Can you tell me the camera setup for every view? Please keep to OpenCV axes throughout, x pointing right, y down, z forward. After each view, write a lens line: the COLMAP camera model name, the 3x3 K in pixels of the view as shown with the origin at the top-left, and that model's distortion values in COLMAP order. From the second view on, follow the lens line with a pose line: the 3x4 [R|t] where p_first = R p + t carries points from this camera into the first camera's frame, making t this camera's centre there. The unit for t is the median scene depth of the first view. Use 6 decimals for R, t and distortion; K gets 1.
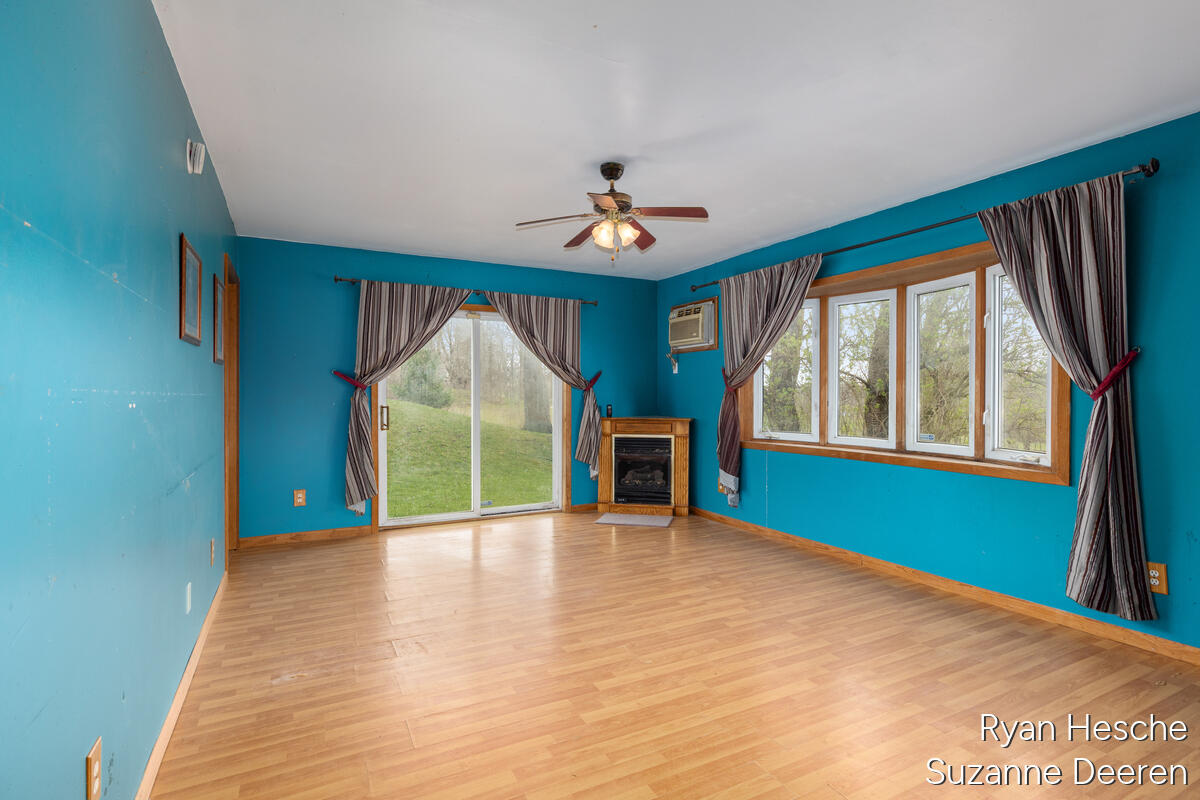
lens RADIAL K [[595.0, 0, 601.8], [0, 595.0, 393.7], [0, 0, 1]] dist [0.002704, 0.000445]
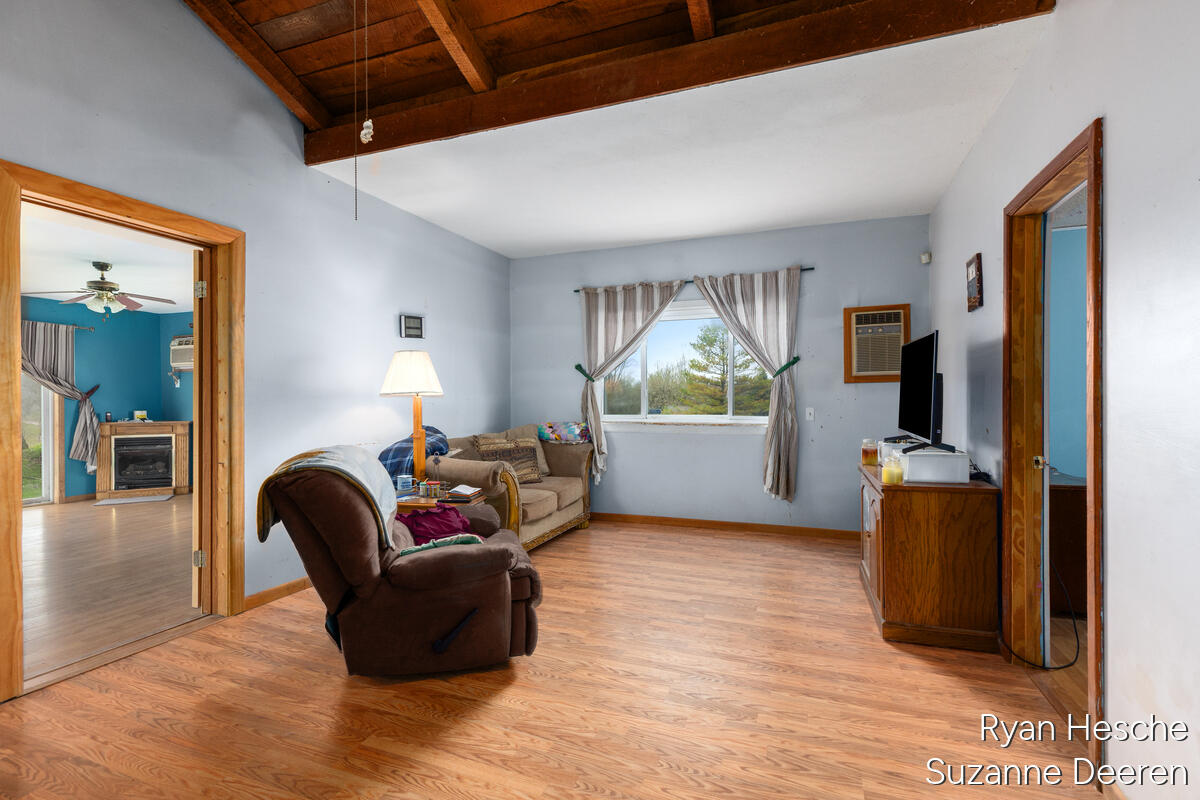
lens RADIAL K [[548.5, 0, 598.7], [0, 548.5, 403.6], [0, 0, 1]] dist [0.017532, 0.000294]
pose [[0.749990, -0.008848, 0.661390, 0.012884], [0.007819, 0.999959, 0.004511, 0.002847], [-0.661403, 0.001788, 0.750029, -0.557344]]
